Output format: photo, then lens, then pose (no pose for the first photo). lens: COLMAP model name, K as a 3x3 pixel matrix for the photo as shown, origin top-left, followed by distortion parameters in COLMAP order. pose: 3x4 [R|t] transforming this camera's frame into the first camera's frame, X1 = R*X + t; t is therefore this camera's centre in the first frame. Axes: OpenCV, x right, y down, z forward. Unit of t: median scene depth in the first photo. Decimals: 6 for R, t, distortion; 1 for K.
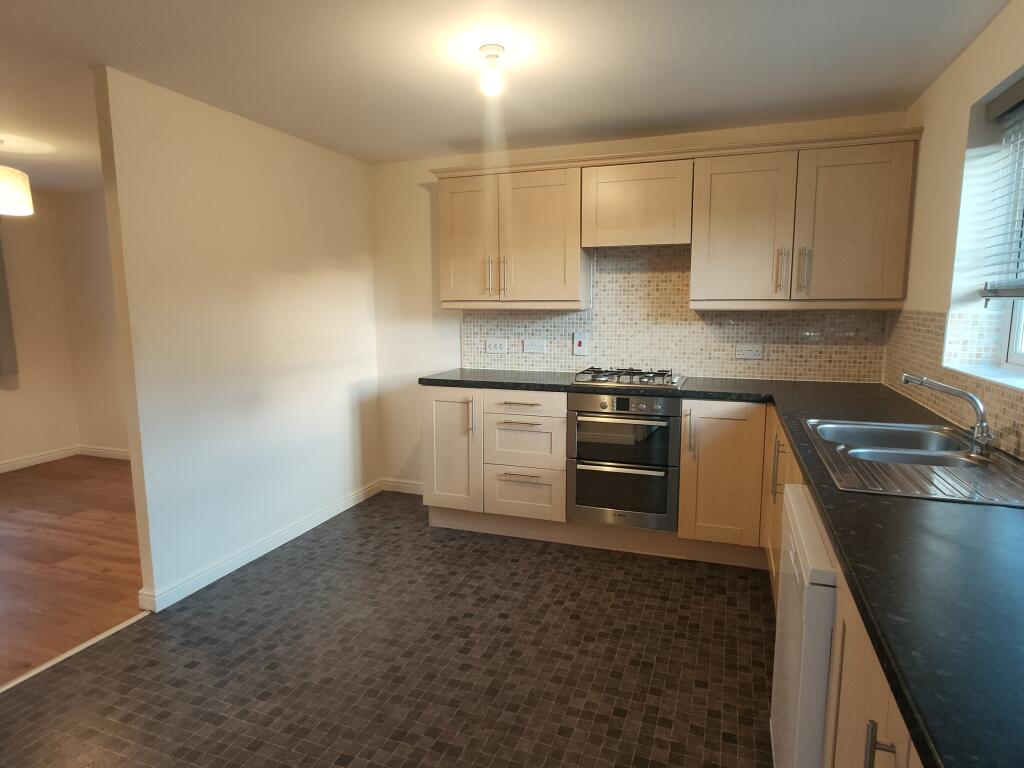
lens RADIAL K [[589.7, 0, 516.9], [0, 589.7, 383.2], [0, 0, 1]] dist [-0.005991, -0.000546]
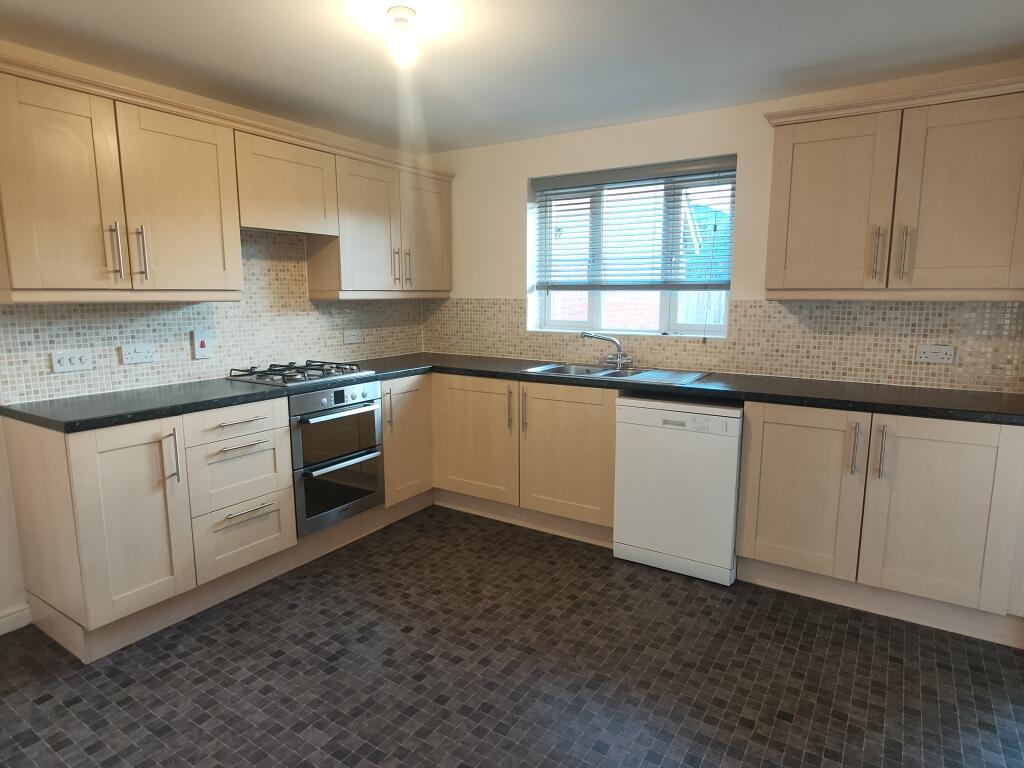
lens RADIAL K [[589.7, 0, 514.0], [0, 589.7, 384.7], [0, 0, 1]] dist [-0.005991, -0.000546]
pose [[0.229218, -0.147095, 0.962197, -0.652091], [0.131574, 0.984125, 0.119104, -0.059067], [-0.964442, 0.099299, 0.244933, 0.451938]]
